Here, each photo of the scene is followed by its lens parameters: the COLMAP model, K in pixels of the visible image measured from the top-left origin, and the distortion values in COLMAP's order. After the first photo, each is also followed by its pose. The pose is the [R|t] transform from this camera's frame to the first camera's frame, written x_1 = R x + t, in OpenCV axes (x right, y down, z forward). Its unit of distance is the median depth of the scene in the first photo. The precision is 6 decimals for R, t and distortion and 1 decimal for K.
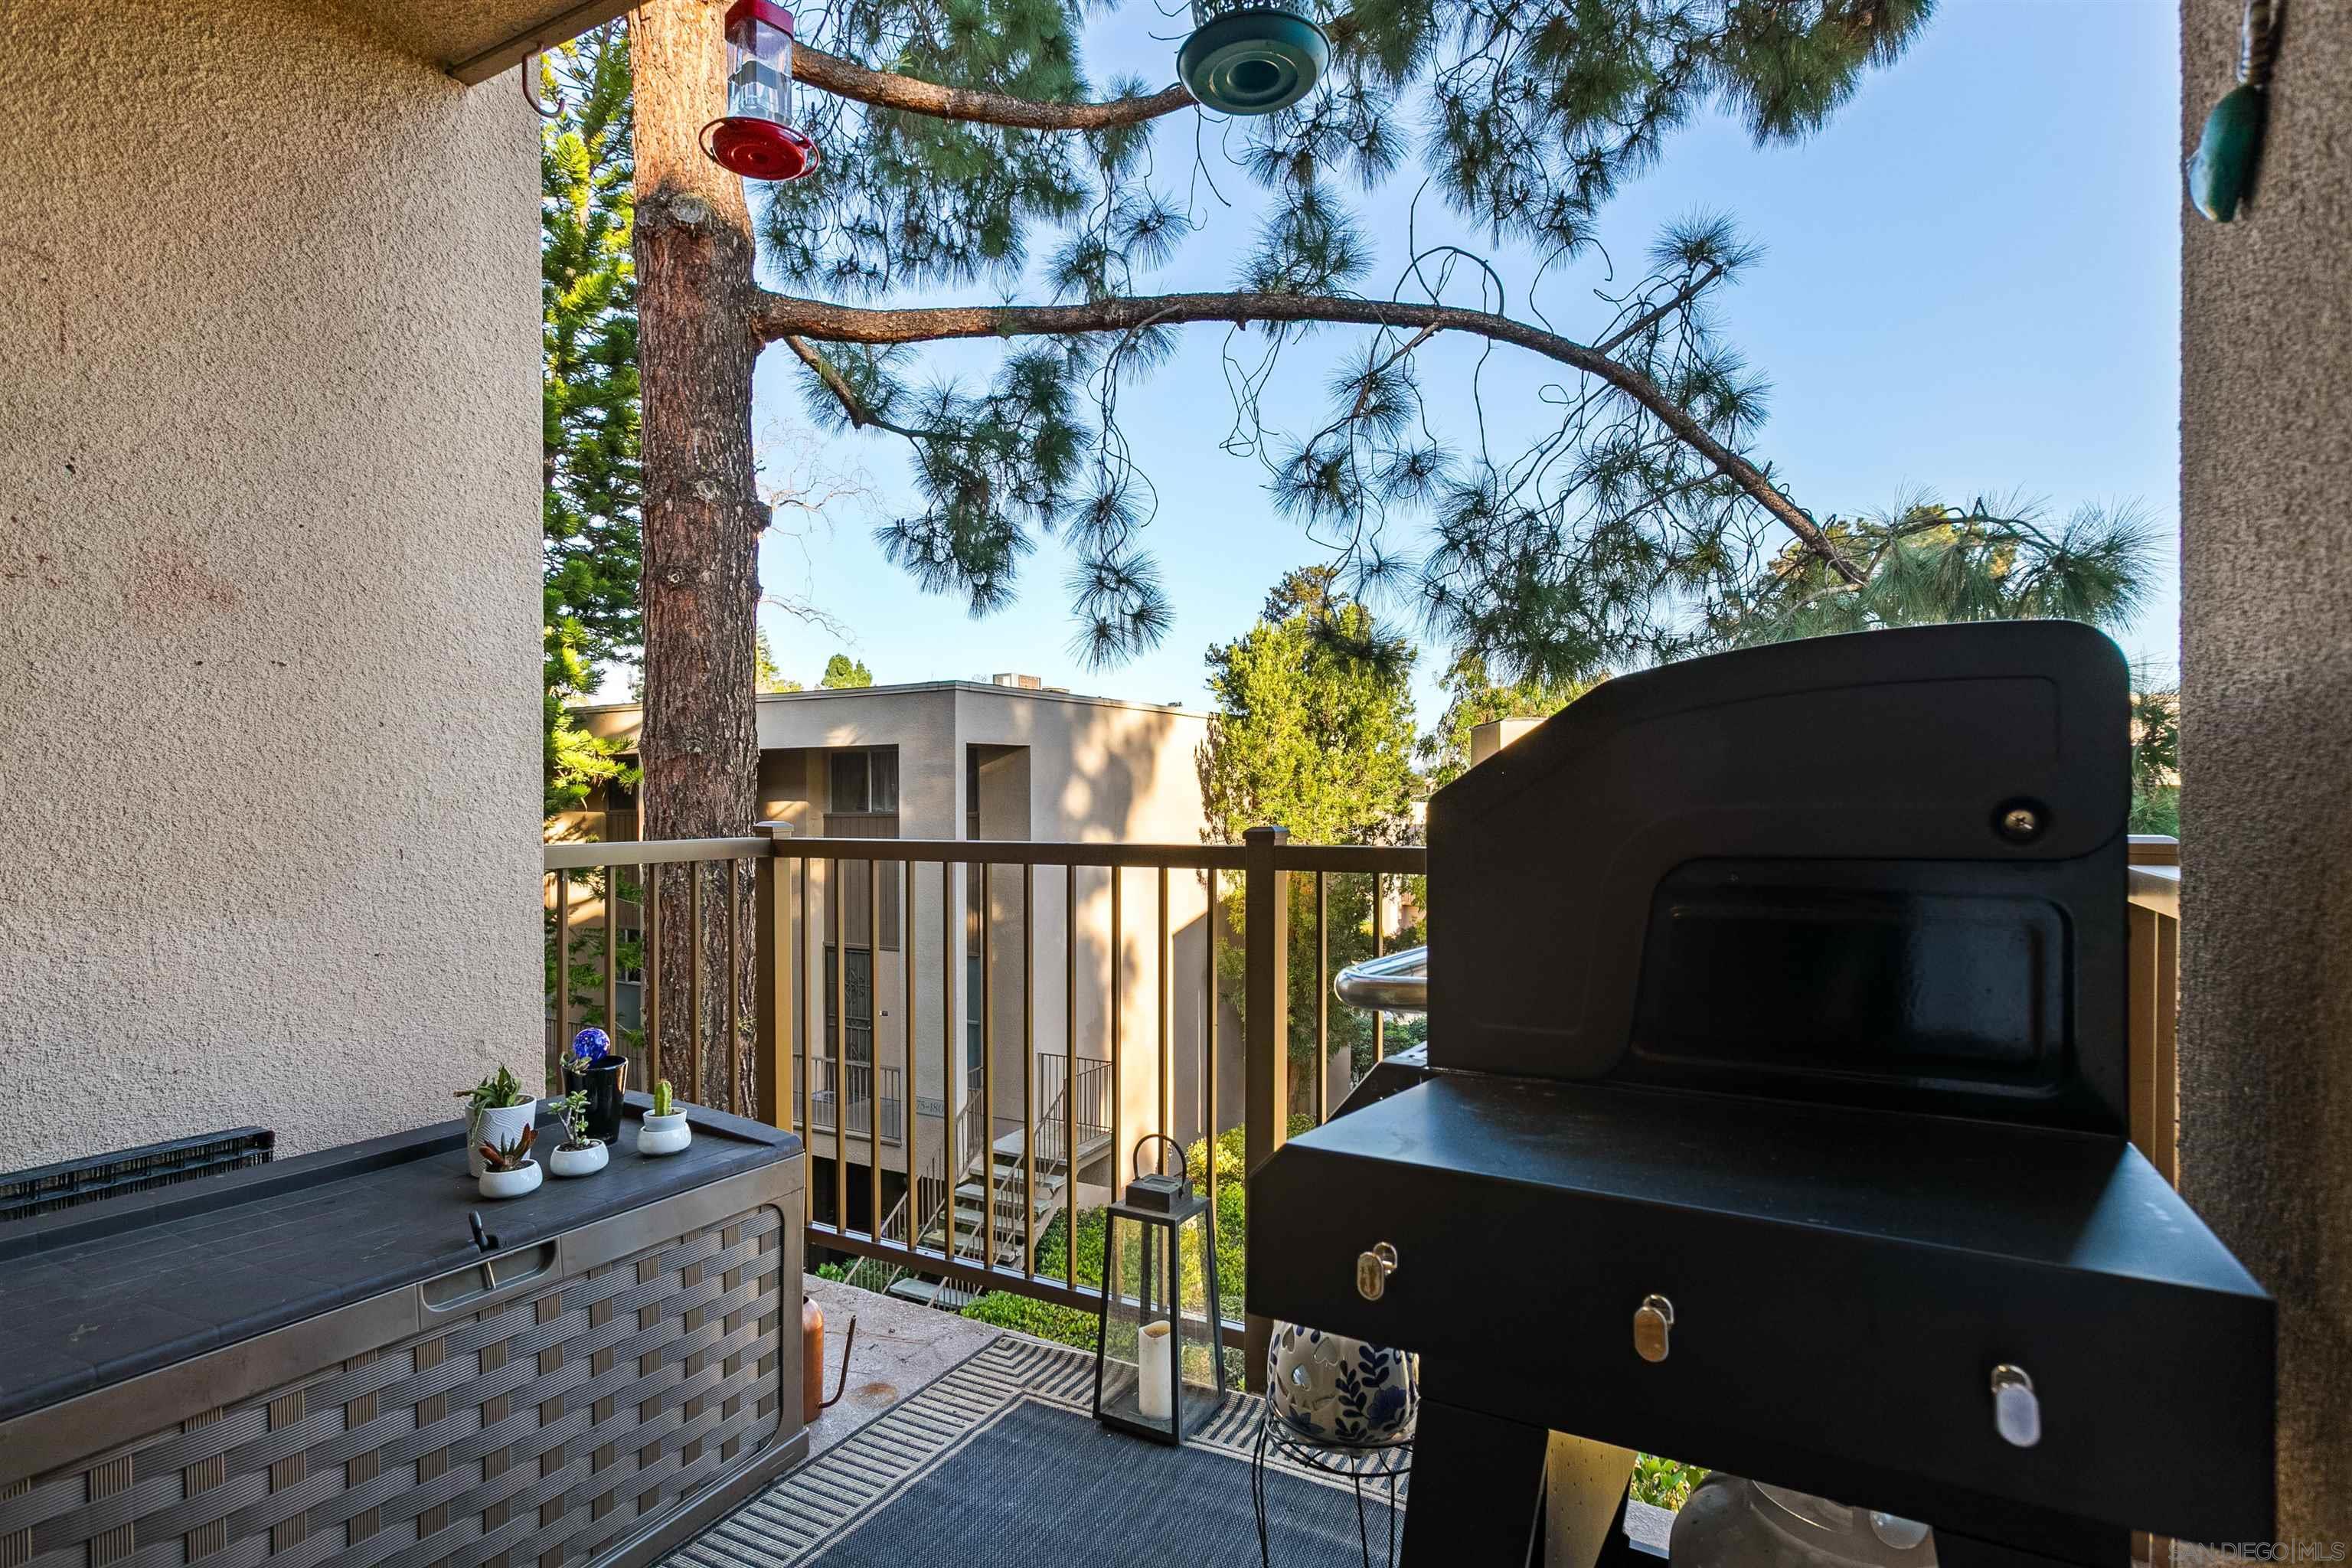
lens RADIAL K [[1184.1, 0, 1170.9], [0, 1184.1, 799.8], [0, 0, 1]] dist [0.001518, 0.008578]
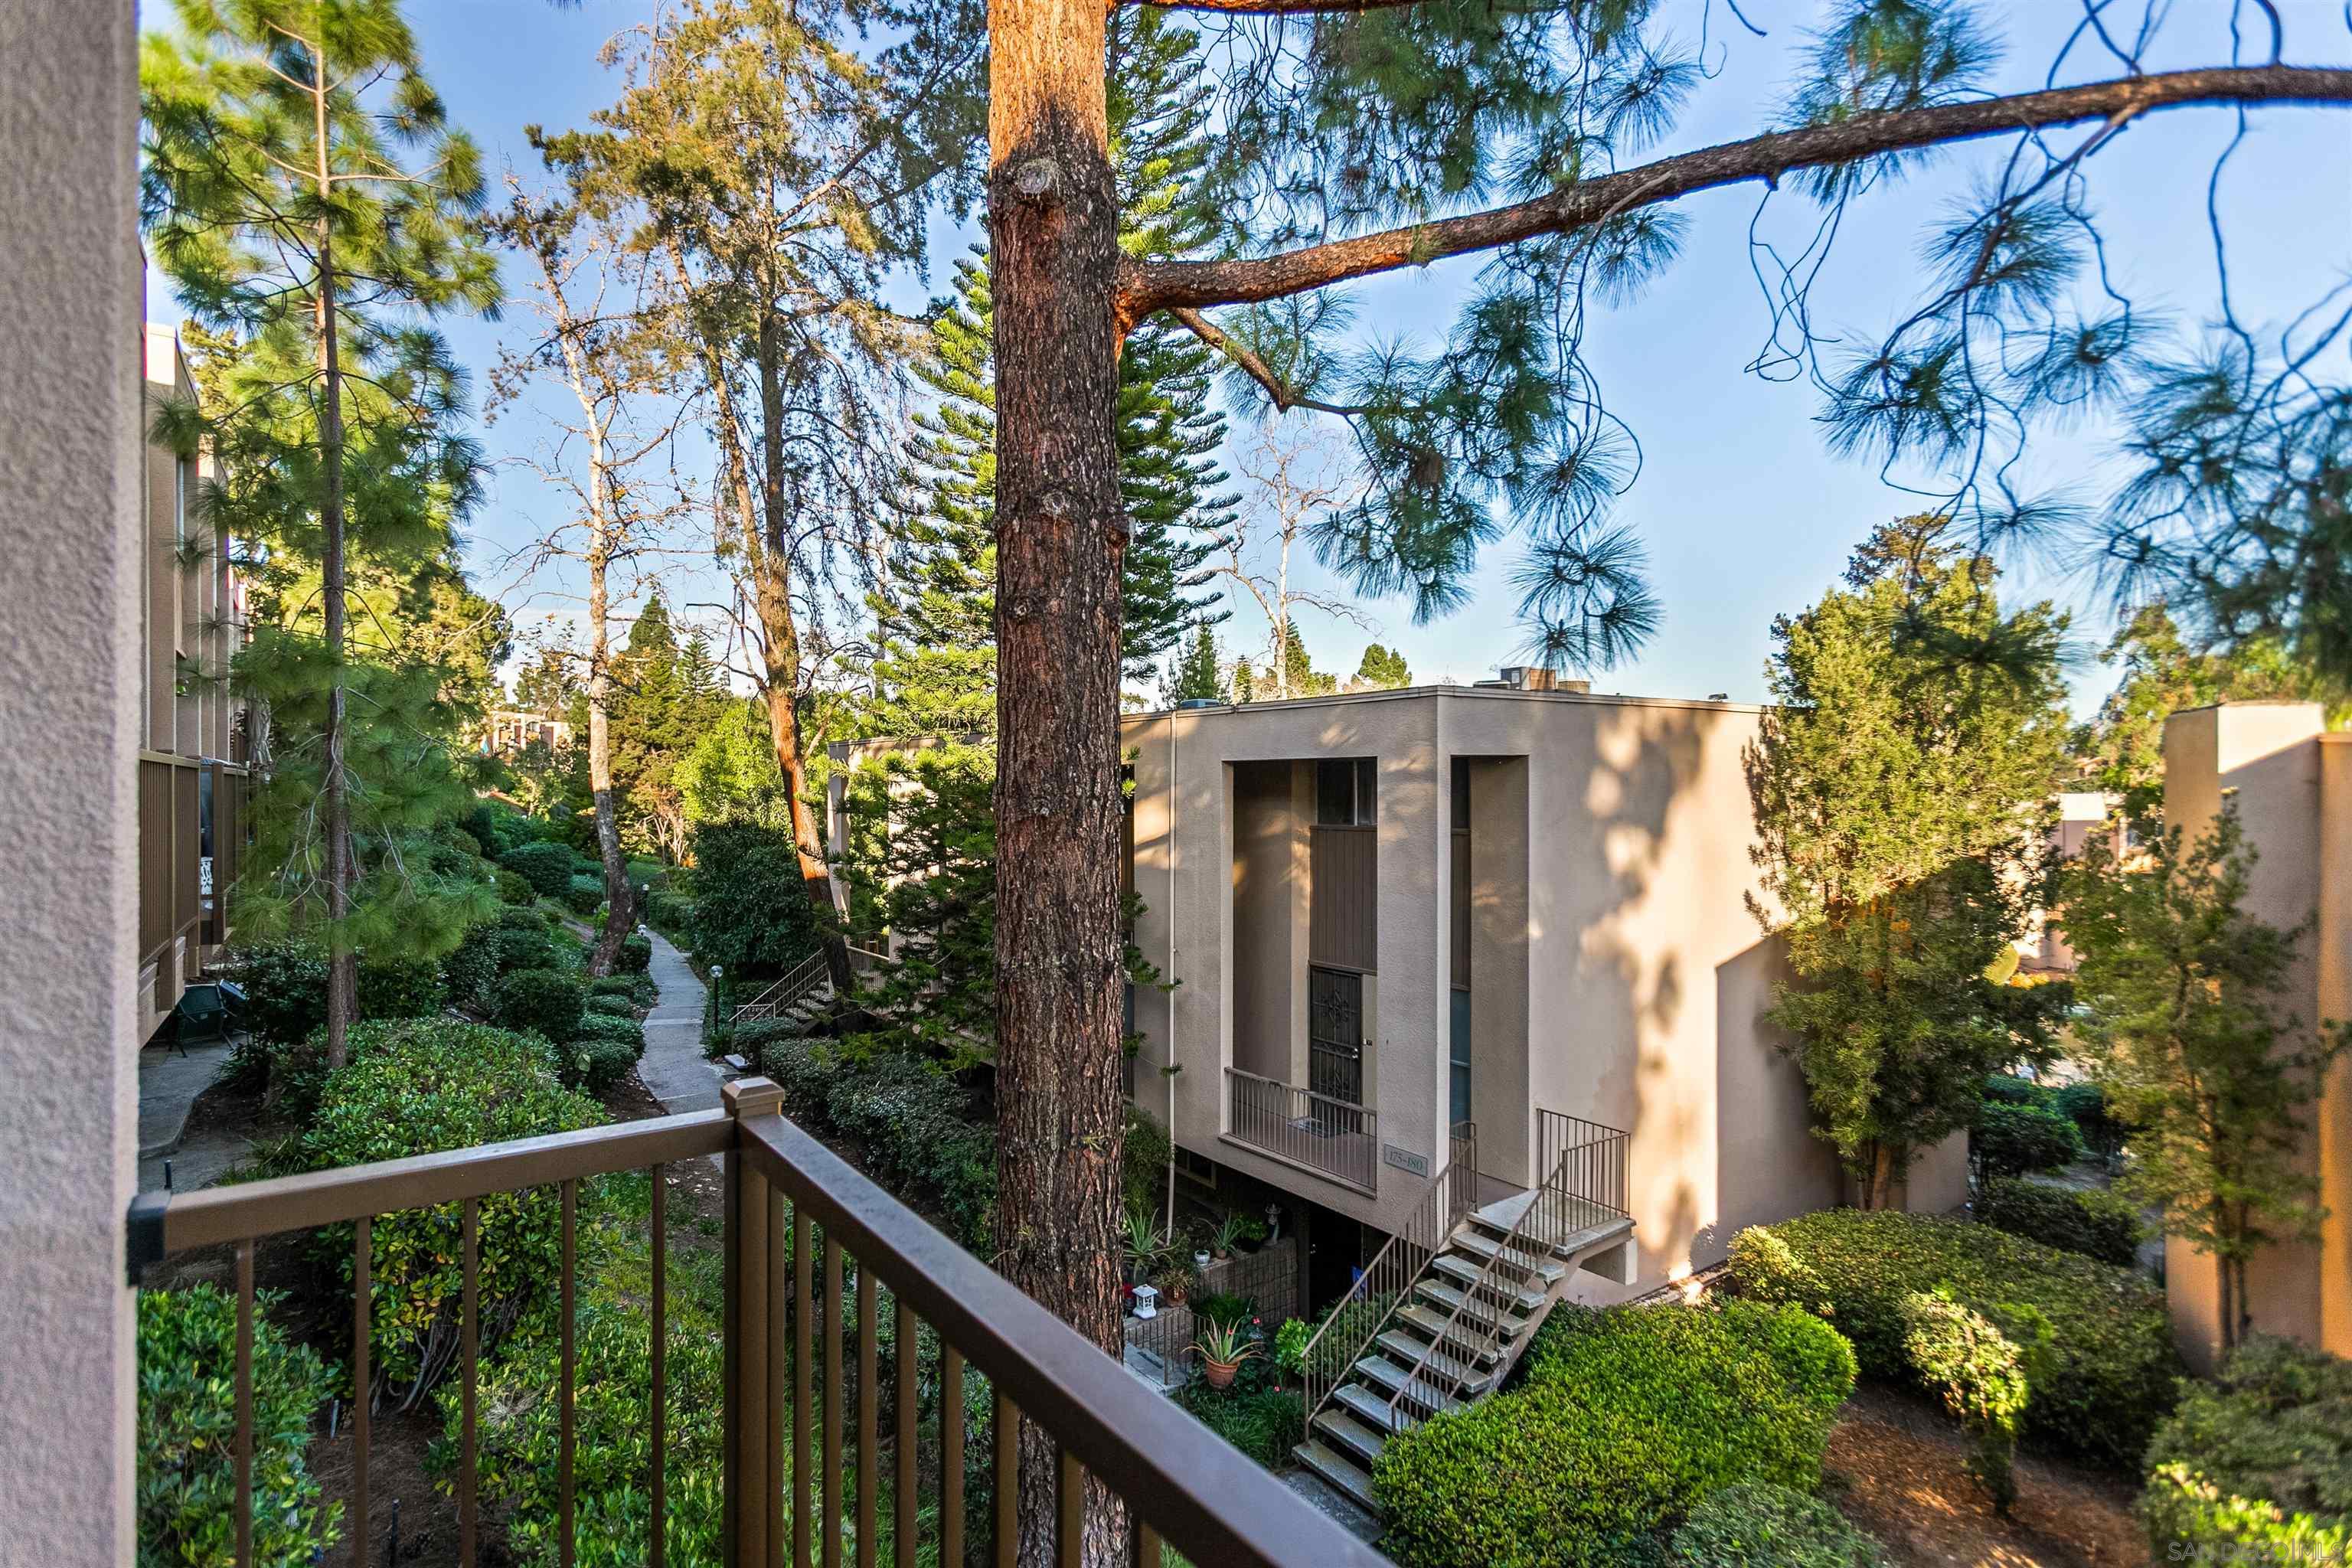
lens RADIAL K [[1184.1, 0, 1169.5], [0, 1184.1, 779.2], [0, 0, 1]] dist [0.001518, 0.008578]
pose [[0.904396, -0.001369, -0.426691, 0.028795], [-0.001773, 0.999974, -0.006965, -0.039052], [0.426690, 0.007055, 0.904371, 0.179280]]
